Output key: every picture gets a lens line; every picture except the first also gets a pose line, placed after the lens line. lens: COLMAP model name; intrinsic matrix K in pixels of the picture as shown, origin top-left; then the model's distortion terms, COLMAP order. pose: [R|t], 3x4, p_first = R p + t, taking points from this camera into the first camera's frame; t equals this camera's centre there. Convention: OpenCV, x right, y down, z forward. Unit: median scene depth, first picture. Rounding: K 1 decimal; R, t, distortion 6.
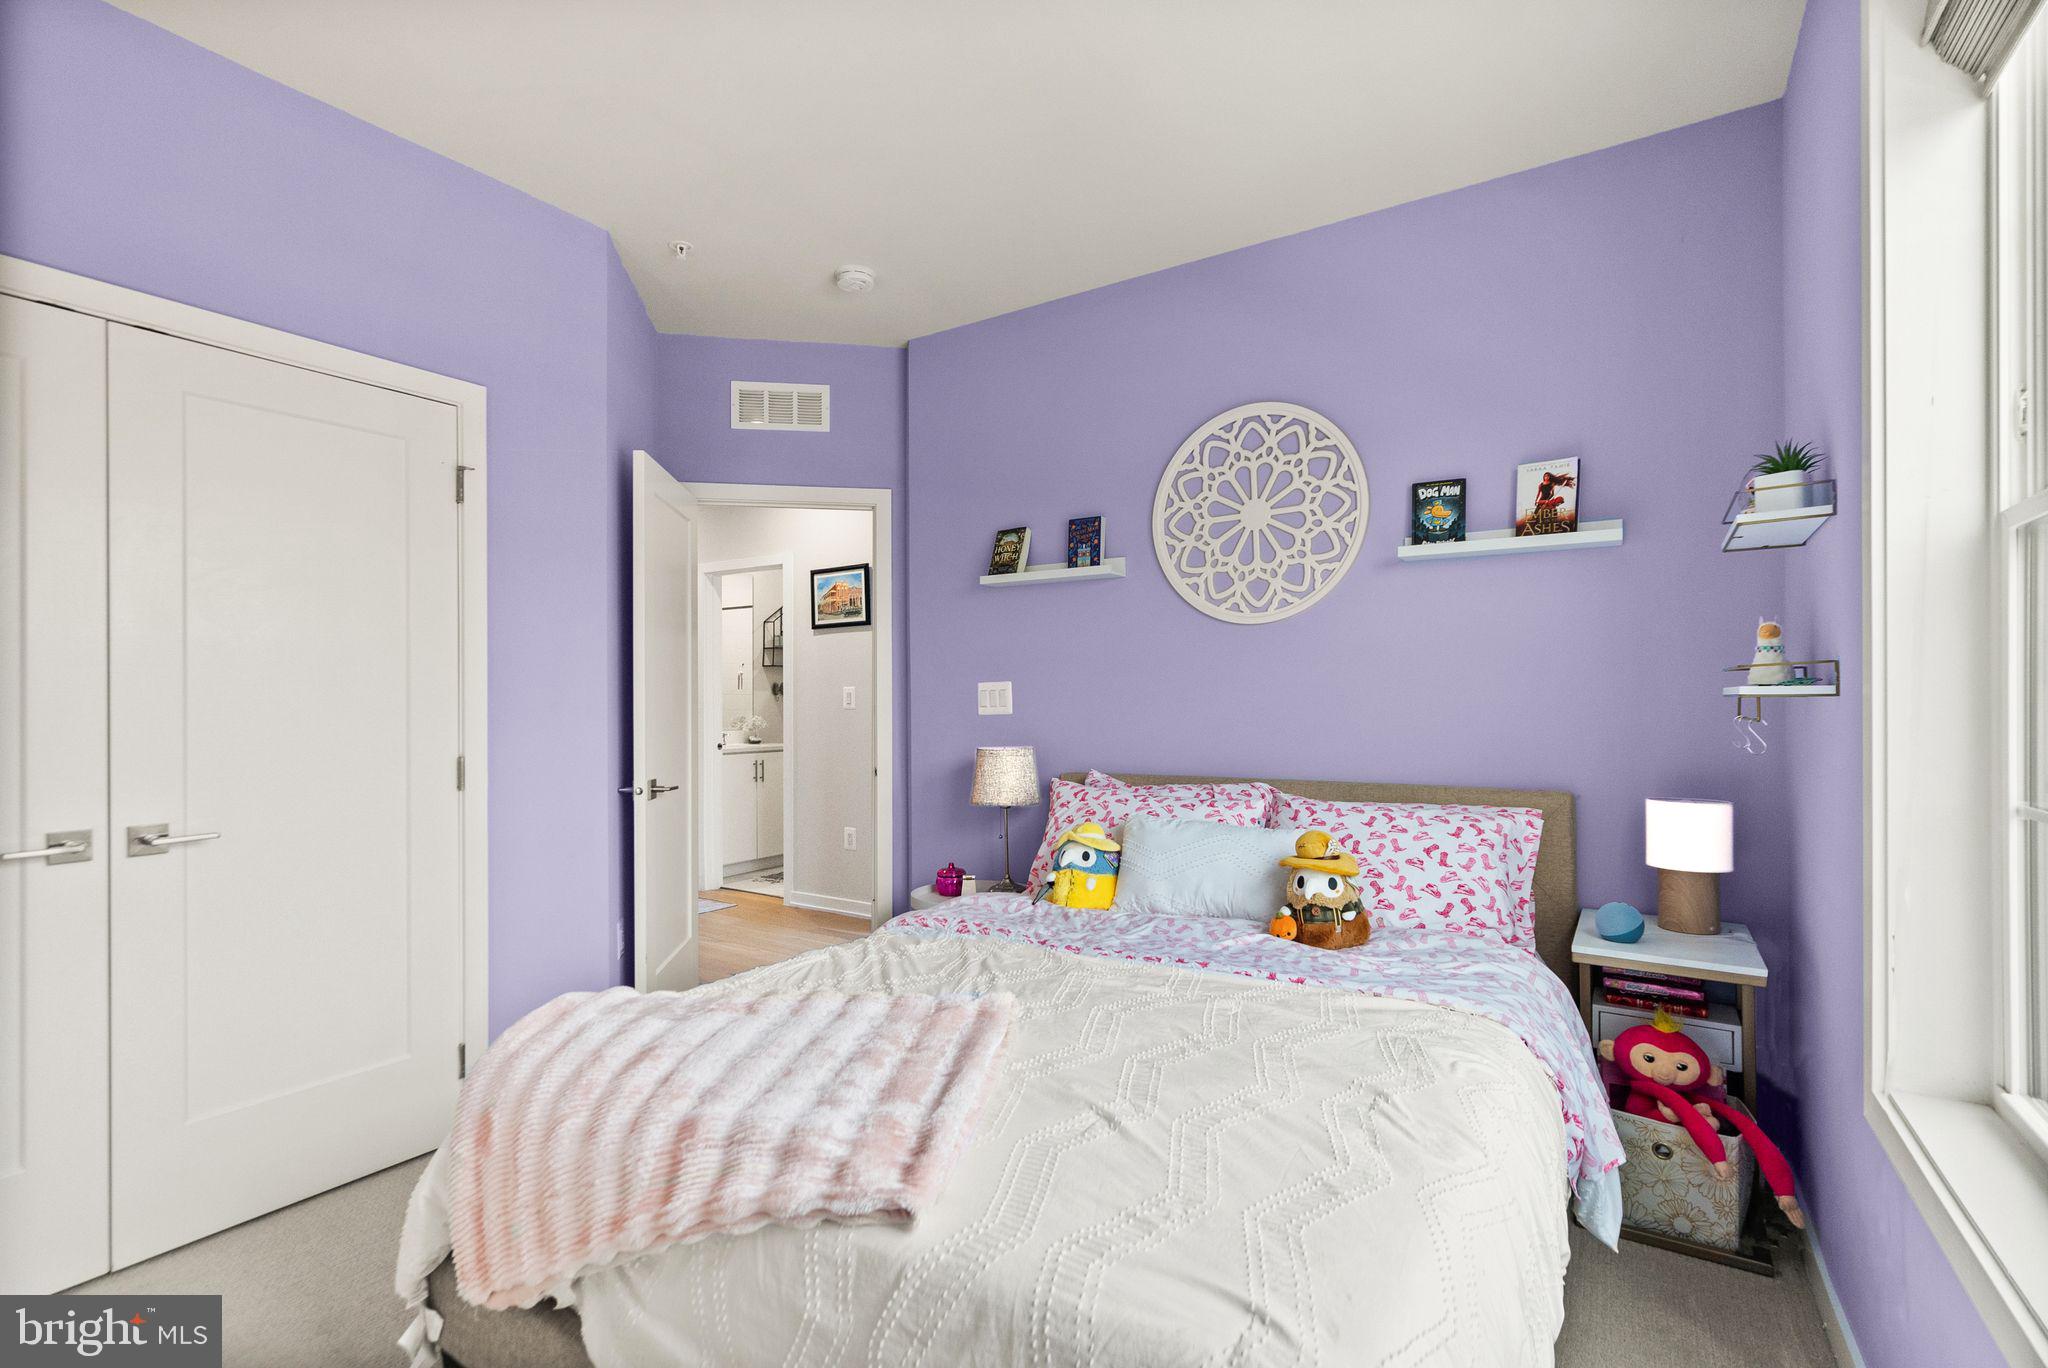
lens RADIAL K [[941.2, 0, 1021.4], [0, 941.2, 681.7], [0, 0, 1]] dist [-0.005508, -0.000502]
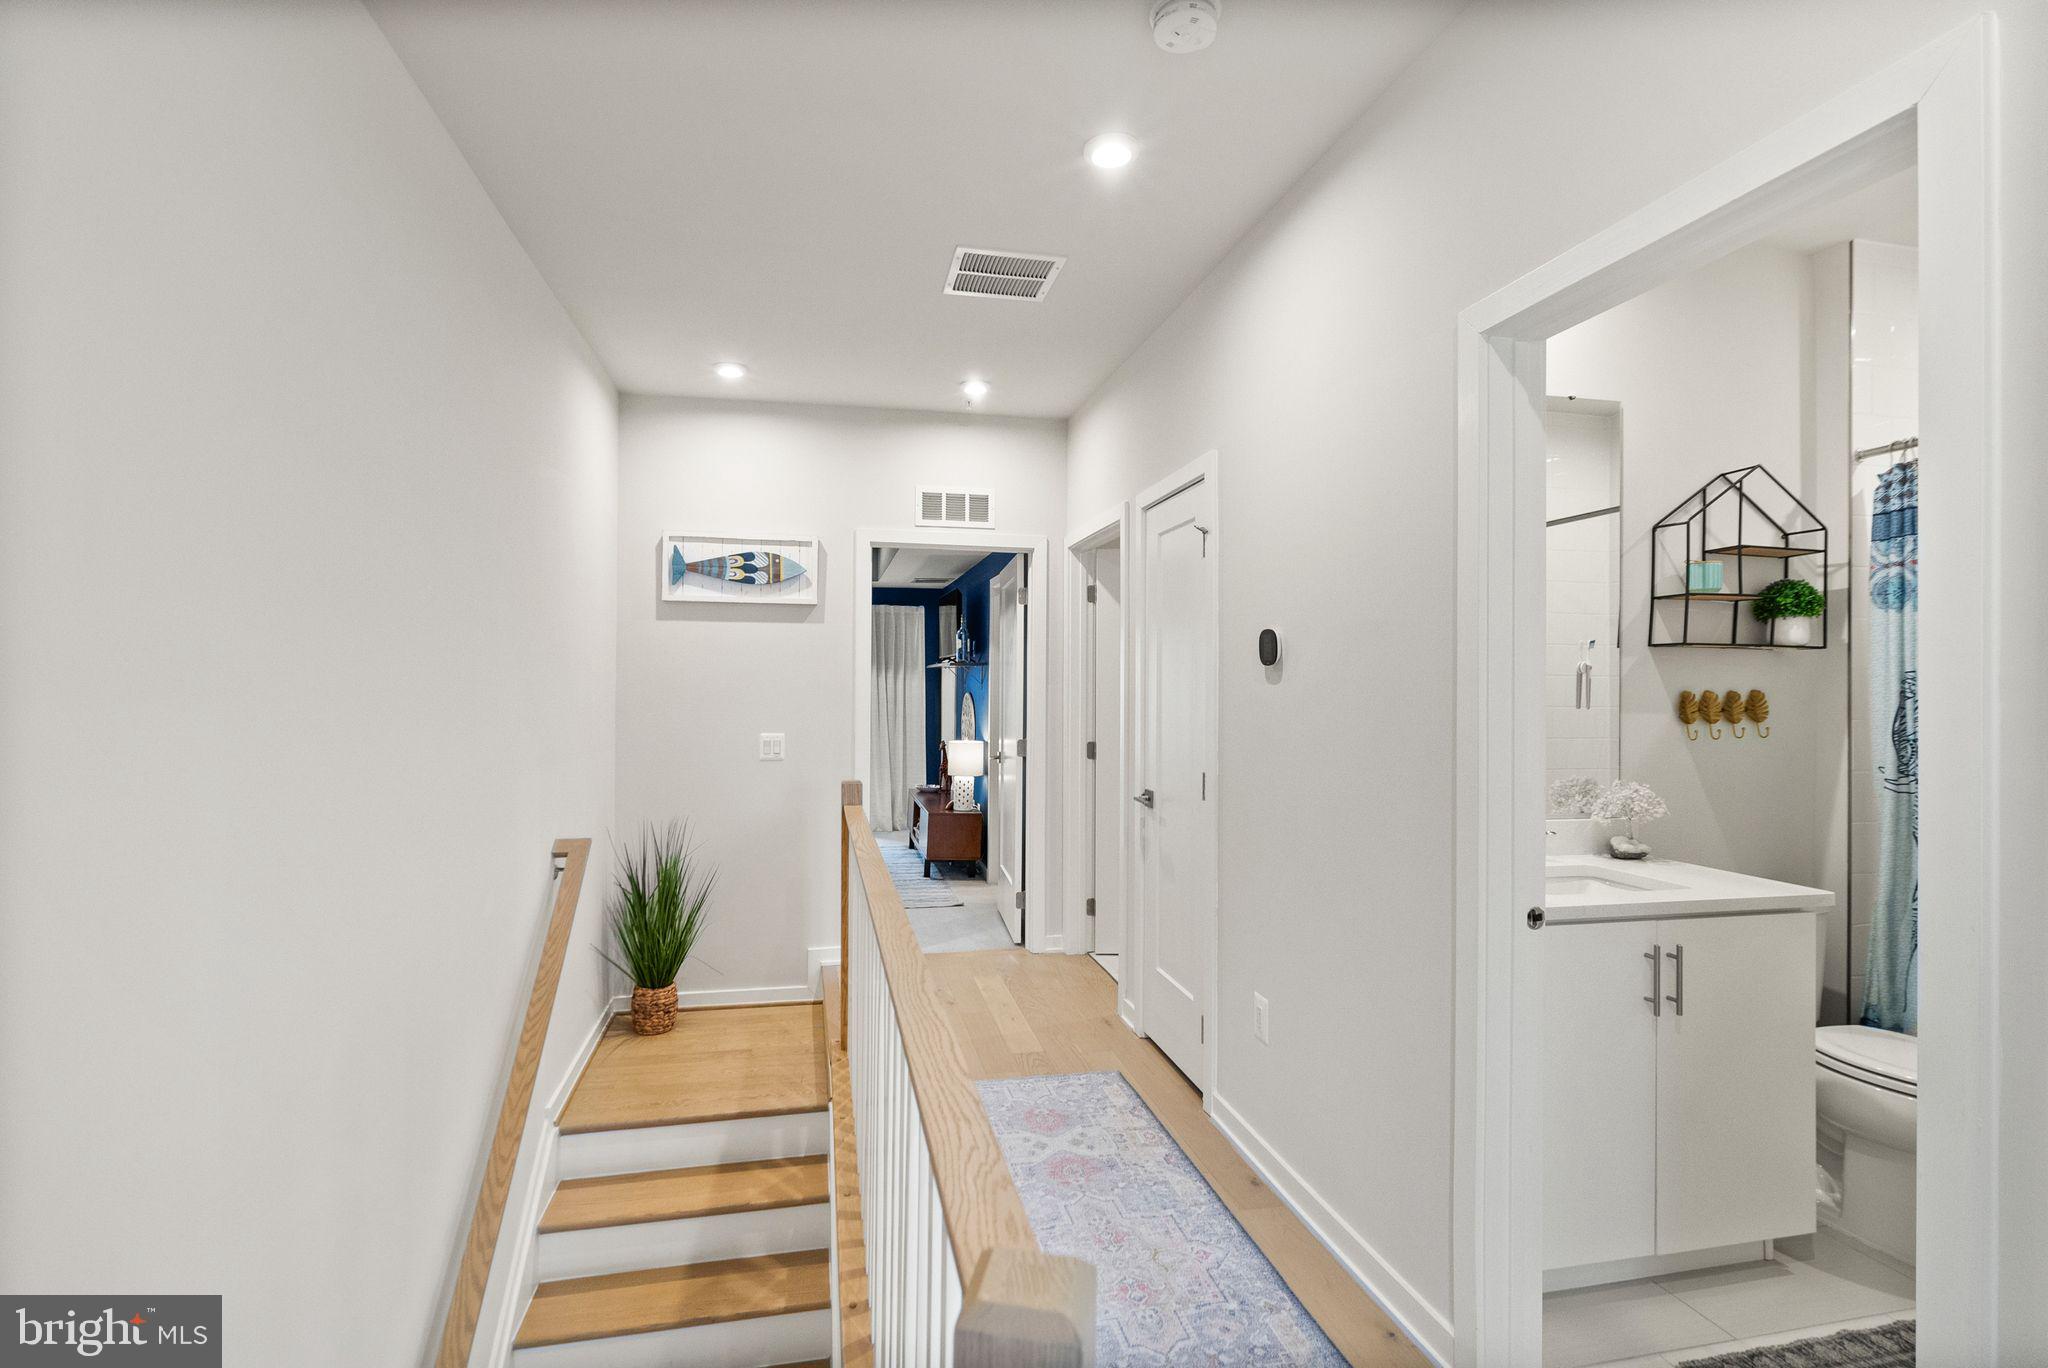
lens RADIAL K [[941.2, 0, 1020.5], [0, 941.2, 690.5], [0, 0, 1]] dist [-0.005508, -0.000502]
pose [[0.701512, 0.000706, -0.712657, -0.186790], [-0.004611, 0.999983, -0.003548, 0.003018], [0.712642, 0.005775, 0.701504, 0.569694]]
